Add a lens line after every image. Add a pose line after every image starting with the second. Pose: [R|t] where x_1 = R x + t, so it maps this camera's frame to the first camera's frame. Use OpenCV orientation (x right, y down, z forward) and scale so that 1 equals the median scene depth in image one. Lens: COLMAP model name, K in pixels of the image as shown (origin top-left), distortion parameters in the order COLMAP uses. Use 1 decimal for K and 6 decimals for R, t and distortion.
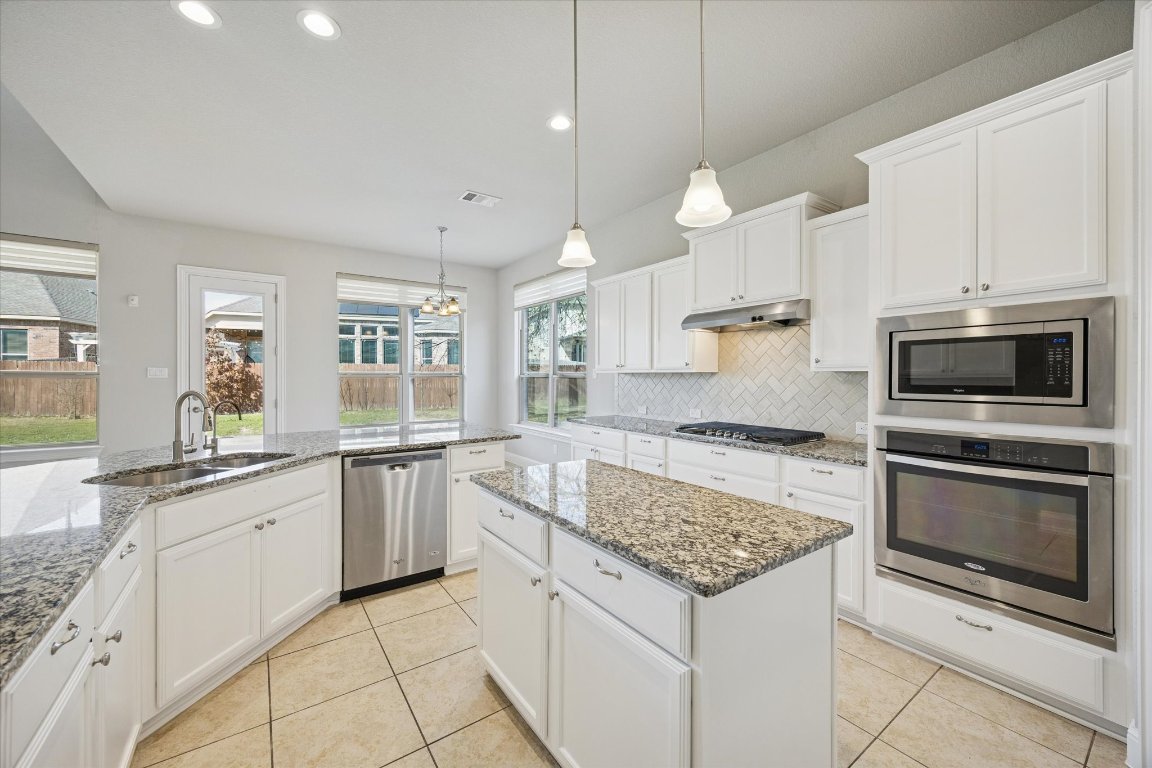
lens RADIAL K [[452.8, 0, 572.5], [0, 452.8, 376.7], [0, 0, 1]] dist [0.002082, 0.000193]
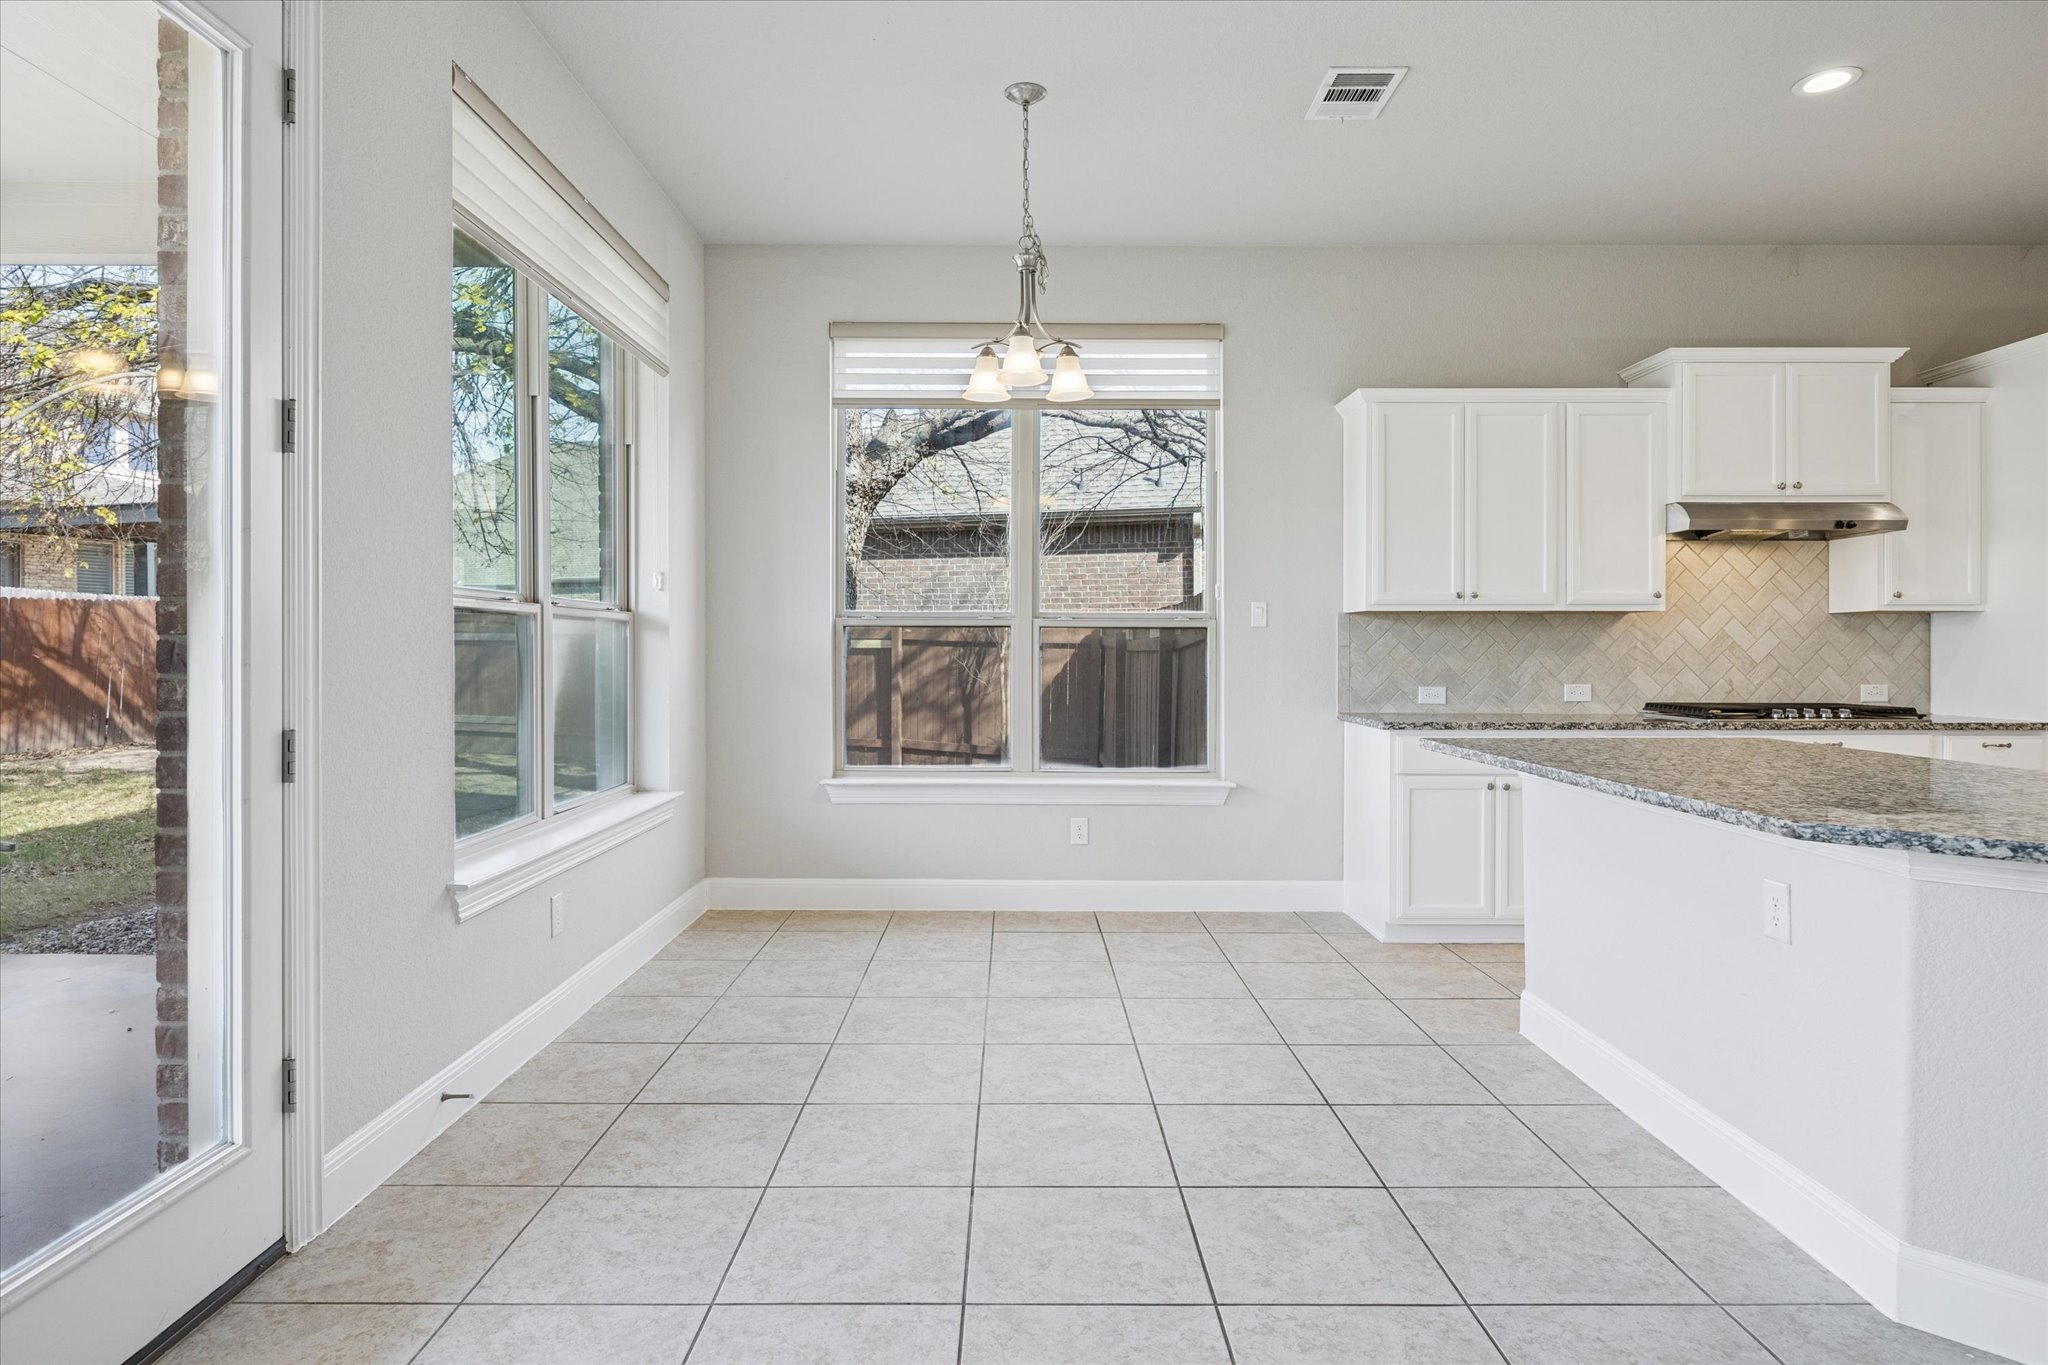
lens RADIAL K [[1152.9, 0, 1005.4], [0, 1152.9, 656.8], [0, 0, 1]] dist [0.002237, 0.001271]
pose [[0.574221, -0.001926, 0.818698, -1.581496], [0.003891, 0.999992, -0.000377, 0.051486], [-0.818691, 0.003402, 0.574224, 1.043772]]
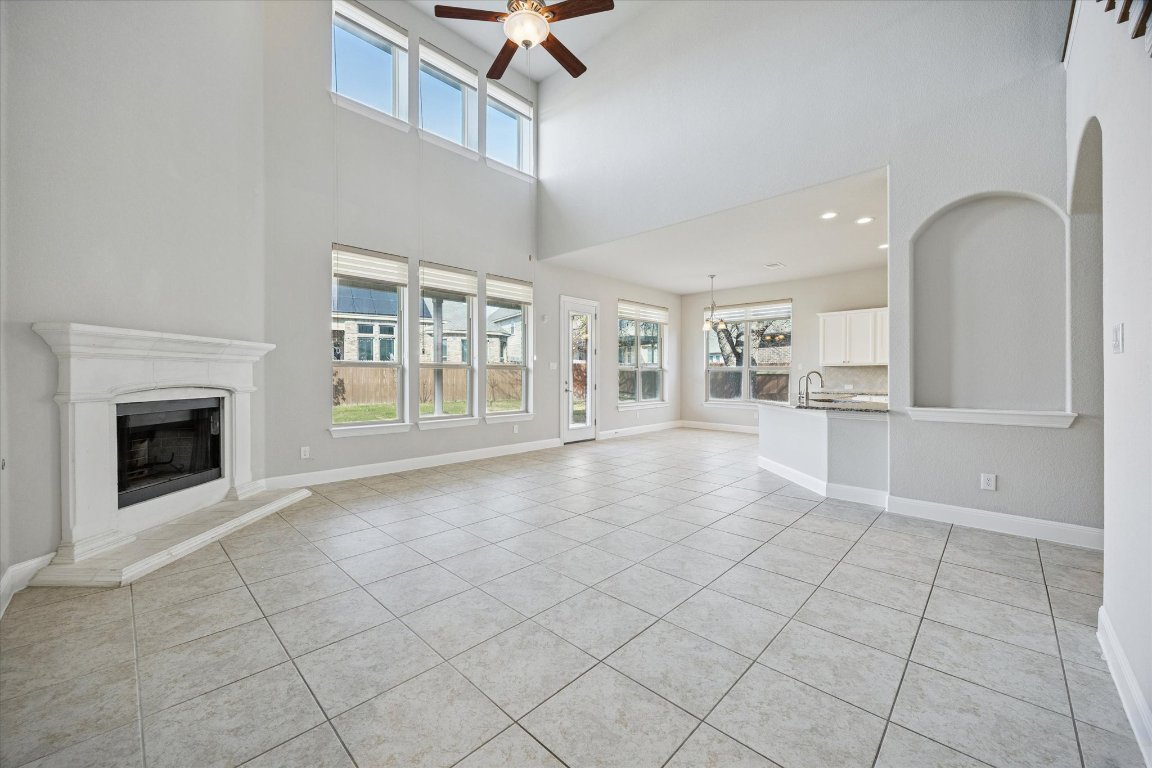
lens RADIAL K [[438.0, 0, 572.0], [0, 438.0, 373.3], [0, 0, 1]] dist [-0.002726, -0.000075]
pose [[0.981205, -0.001897, 0.192959, -1.893108], [0.002669, 0.999989, -0.003740, 0.035834], [-0.192950, 0.004184, 0.981200, -0.725823]]
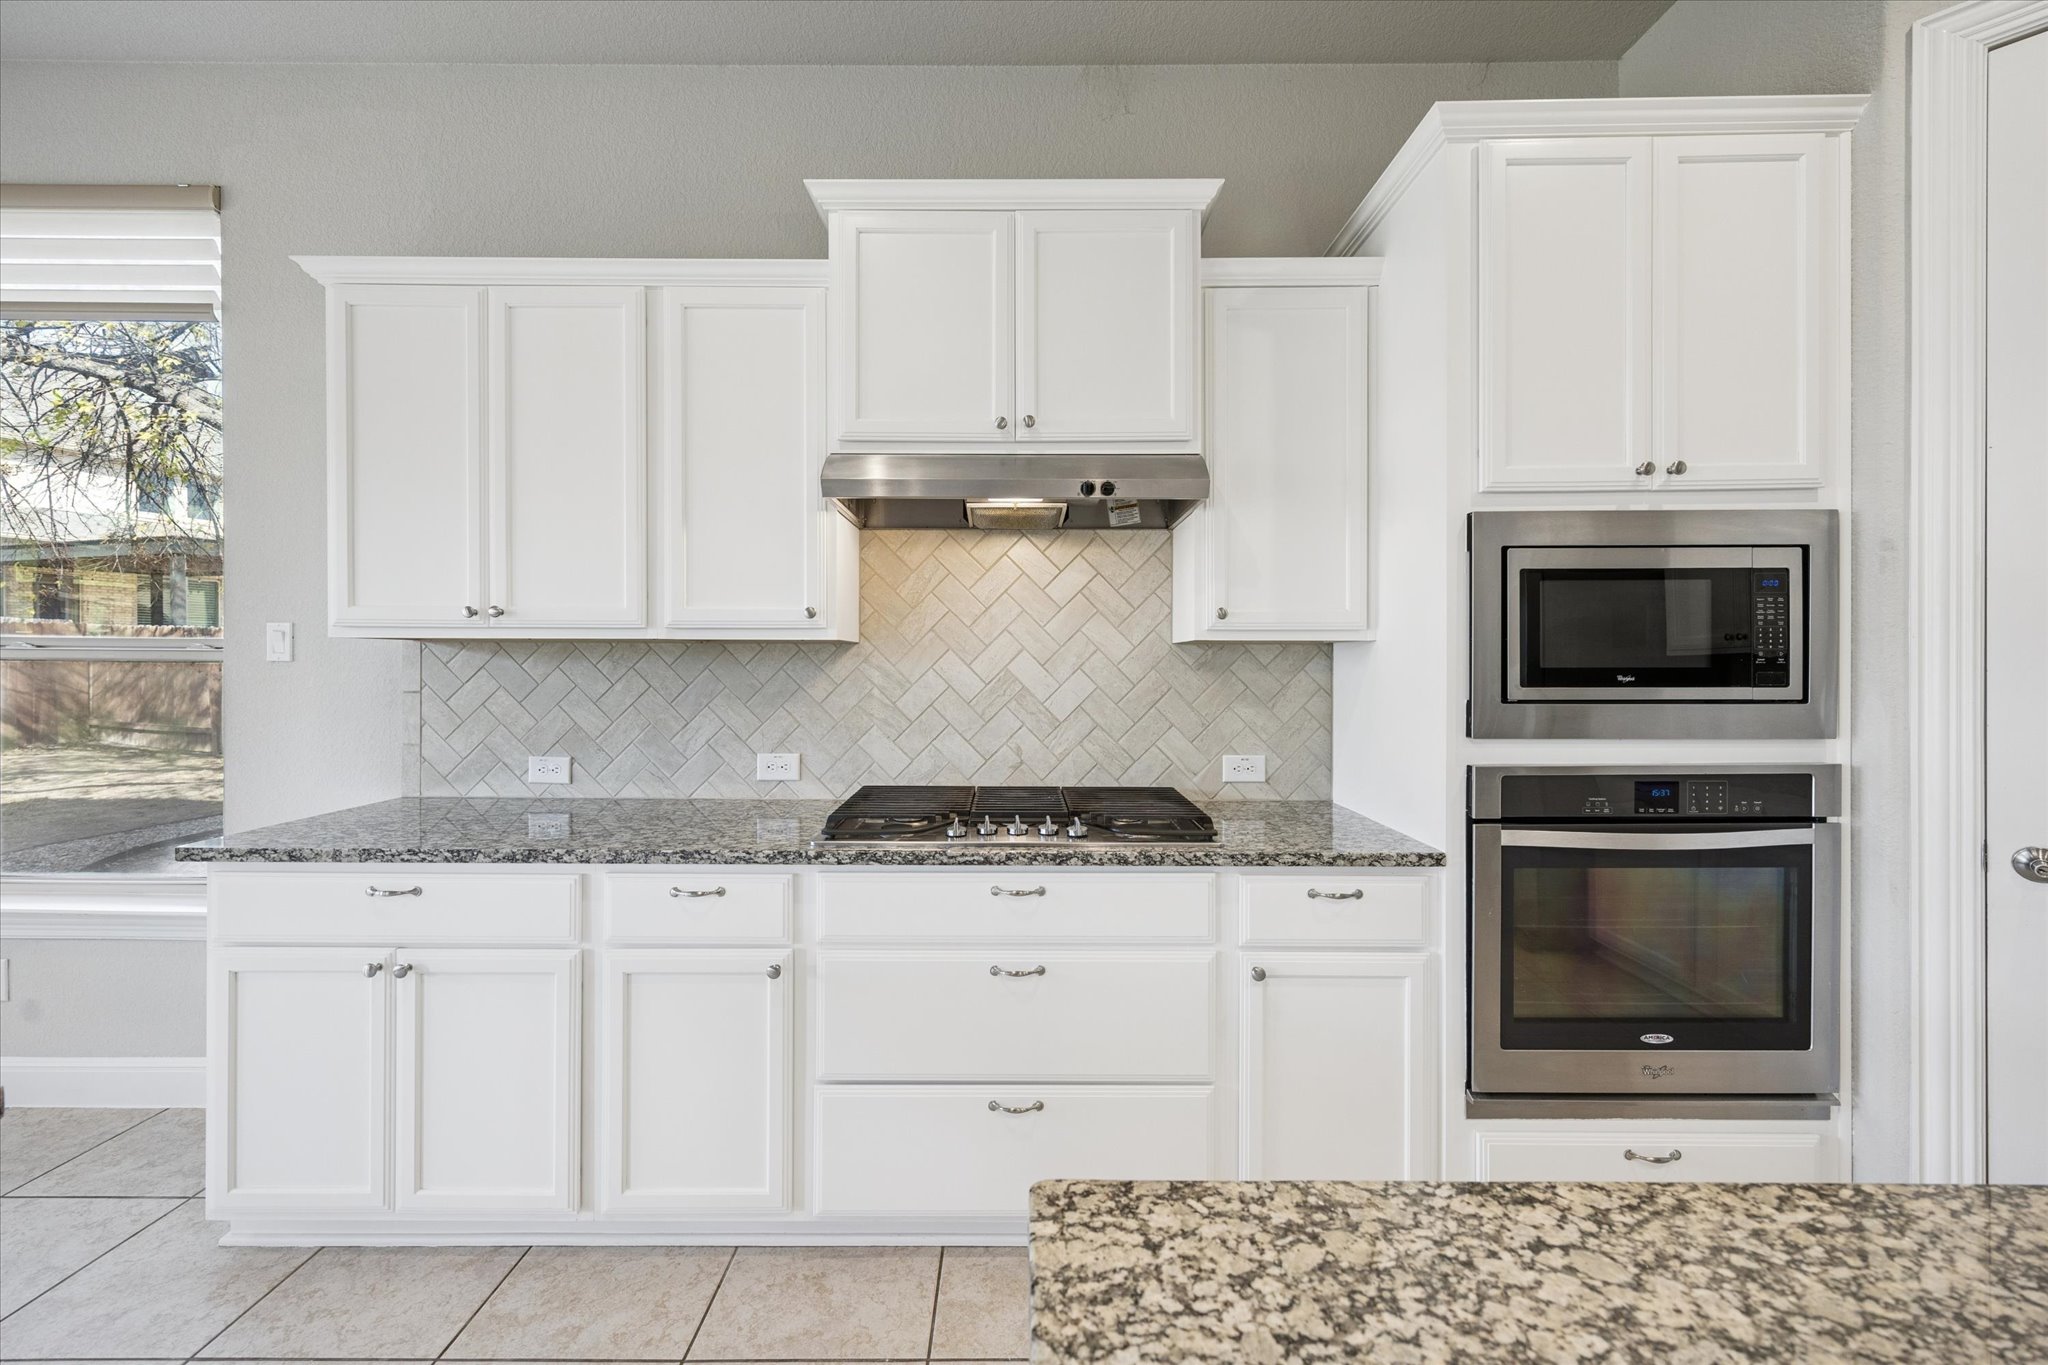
lens RADIAL K [[805.0, 0, 1017.7], [0, 805.0, 669.4], [0, 0, 1]] dist [0.002082, 0.000193]
pose [[0.578654, -0.003127, 0.815567, -0.141683], [0.000804, 0.999994, 0.003263, 0.011890], [-0.815573, -0.001232, 0.578653, 0.694195]]
